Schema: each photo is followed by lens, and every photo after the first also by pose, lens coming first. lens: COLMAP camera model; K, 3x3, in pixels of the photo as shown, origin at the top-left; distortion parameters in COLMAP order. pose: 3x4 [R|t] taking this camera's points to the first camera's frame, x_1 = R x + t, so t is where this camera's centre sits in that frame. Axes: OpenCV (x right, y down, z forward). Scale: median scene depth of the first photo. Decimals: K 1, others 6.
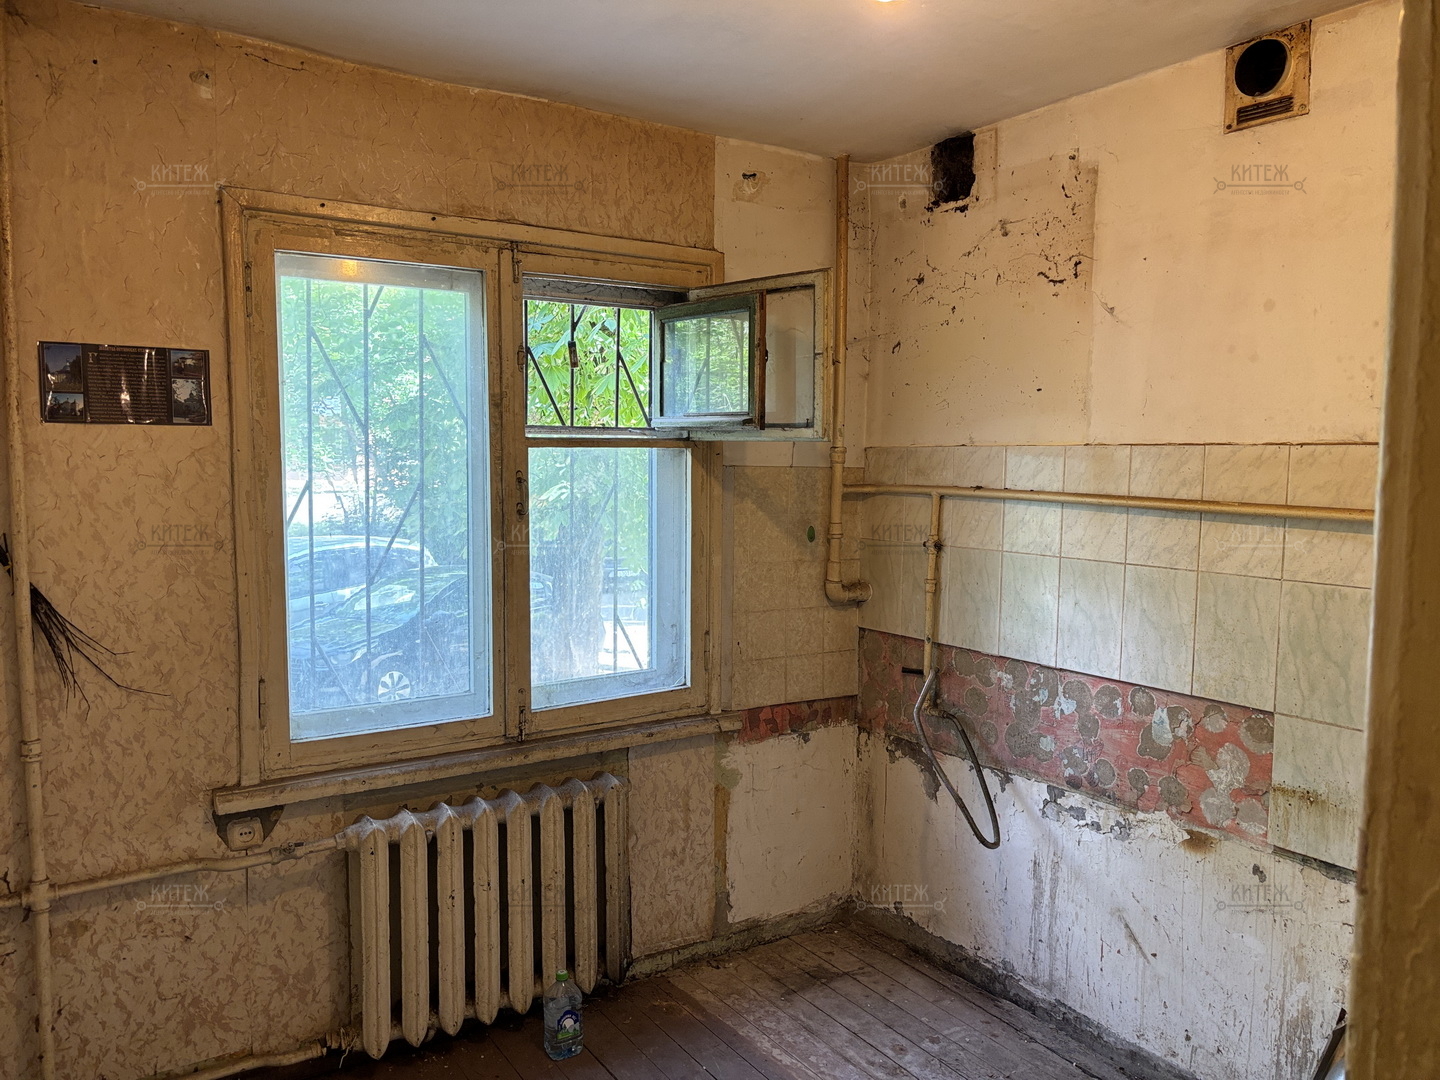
lens RADIAL K [[1084.1, 0, 722.1], [0, 1084.1, 543.1], [0, 0, 1]] dist [0.033735, -0.026637]
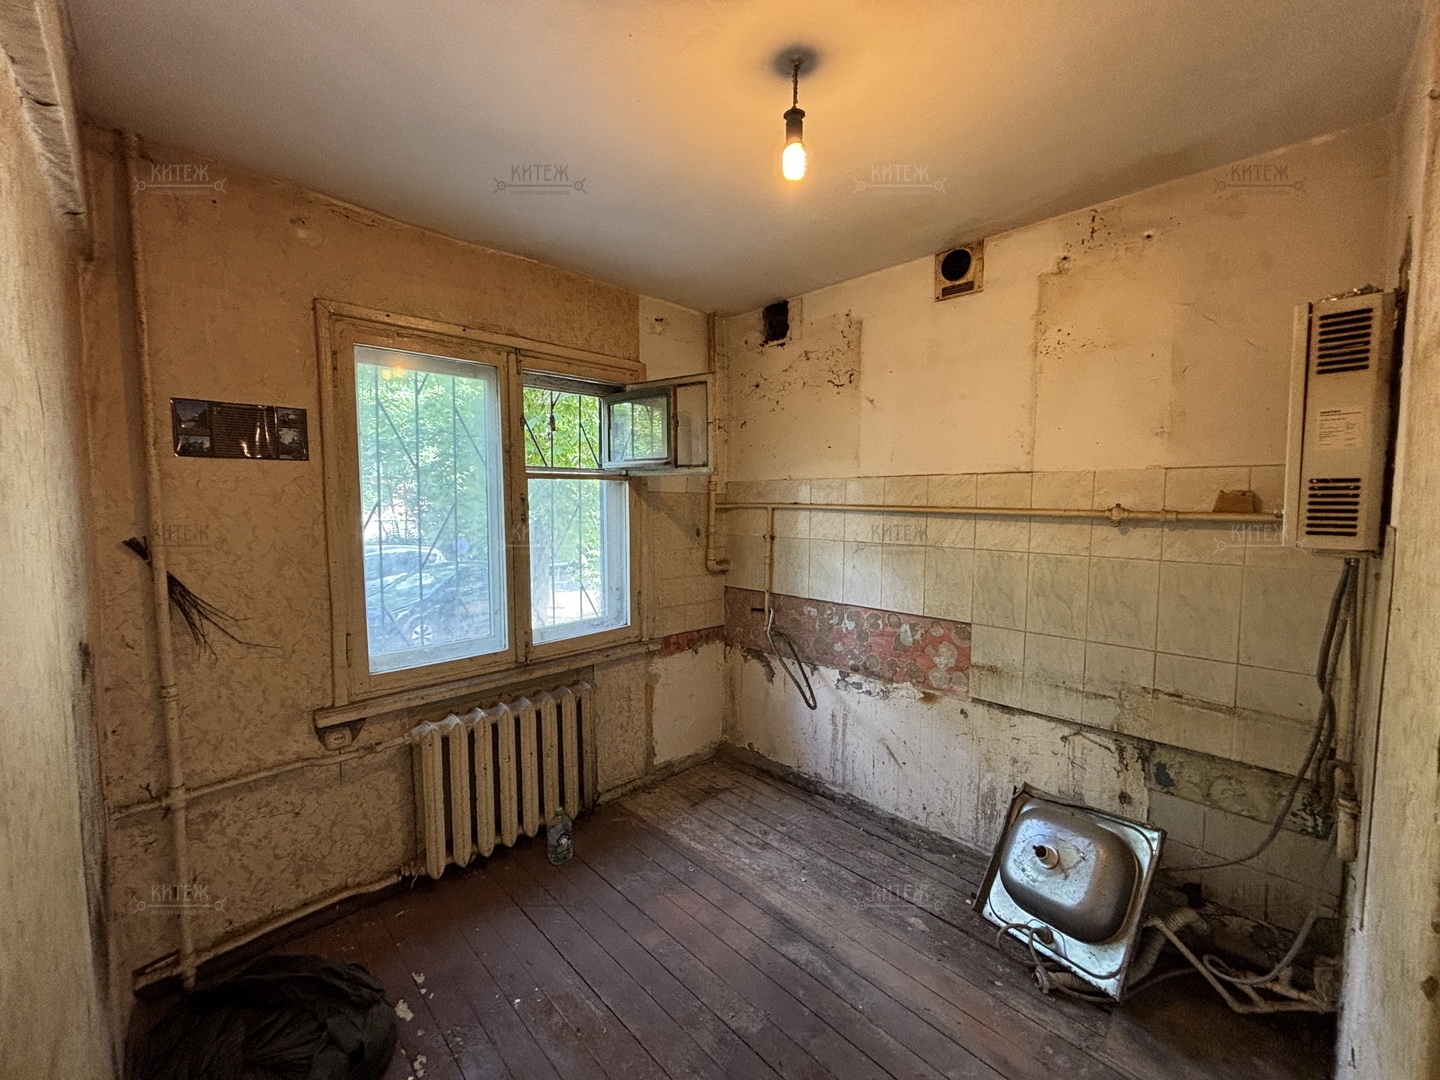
lens RADIAL K [[579.1, 0, 719.0], [0, 579.1, 538.5], [0, 0, 1]] dist [-0.002063, 0.000471]
pose [[0.982276, -0.019693, 0.186401, -0.067962], [0.021868, 0.999715, -0.009617, 0.013992], [-0.186159, 0.013523, 0.982427, 0.125282]]
